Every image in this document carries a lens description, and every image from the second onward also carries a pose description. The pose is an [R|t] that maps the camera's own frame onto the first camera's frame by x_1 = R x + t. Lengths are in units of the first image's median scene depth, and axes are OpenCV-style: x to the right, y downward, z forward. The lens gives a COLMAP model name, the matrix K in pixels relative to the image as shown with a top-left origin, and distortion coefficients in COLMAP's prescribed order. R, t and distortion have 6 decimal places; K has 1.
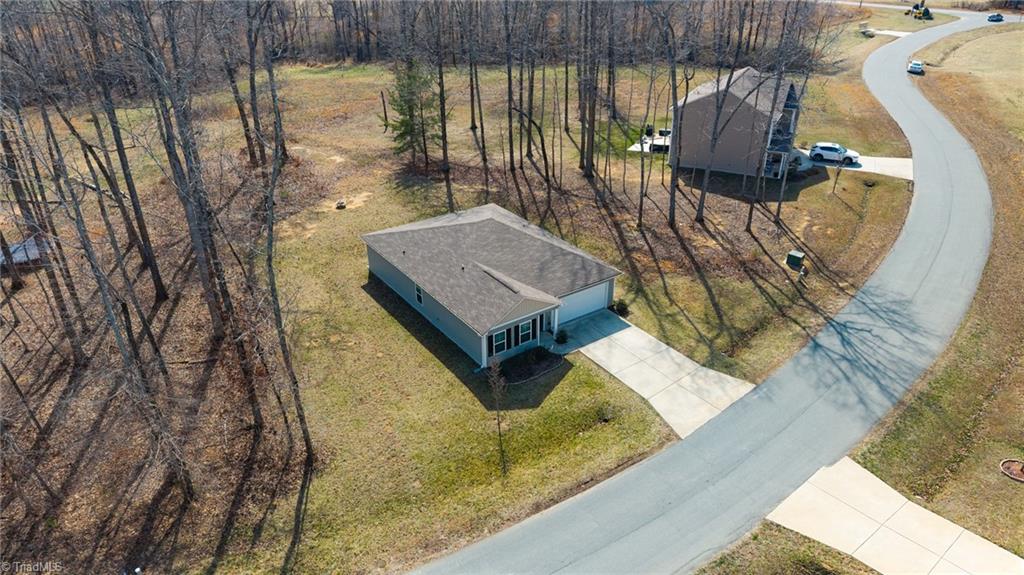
lens RADIAL K [[689.4, 0, 512.0], [0, 689.4, 287.5], [0, 0, 1]] dist [0.012520, -0.005519]
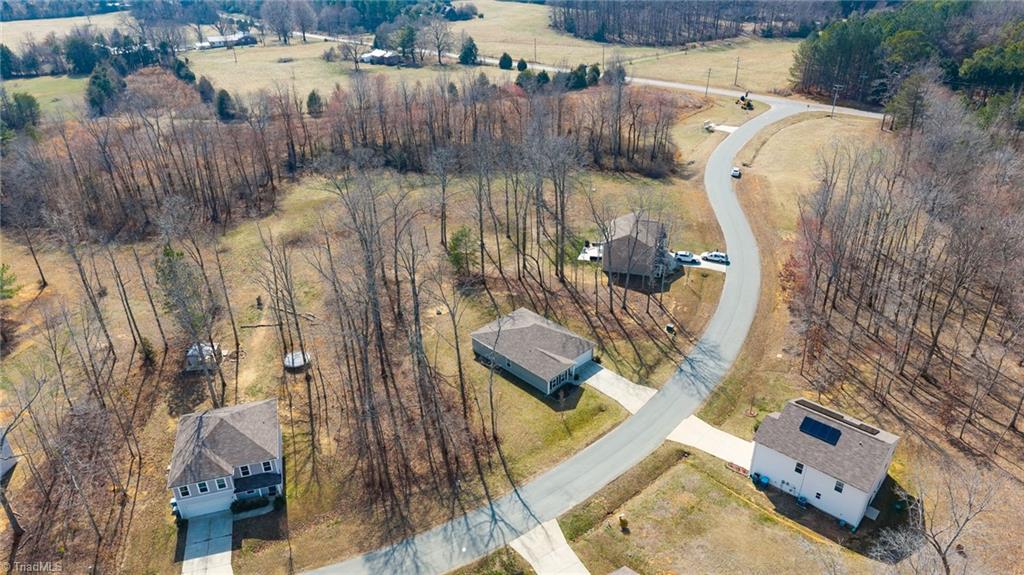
lens RADIAL K [[686.7, 0, 512.0], [0, 686.7, 287.5], [0, 0, 1]] dist [0.078532, -0.080175]
pose [[0.985869, -0.085146, 0.144268, -0.392691], [0.083912, 0.996366, 0.014627, -0.244233], [-0.144989, -0.002315, 0.989431, -1.098963]]
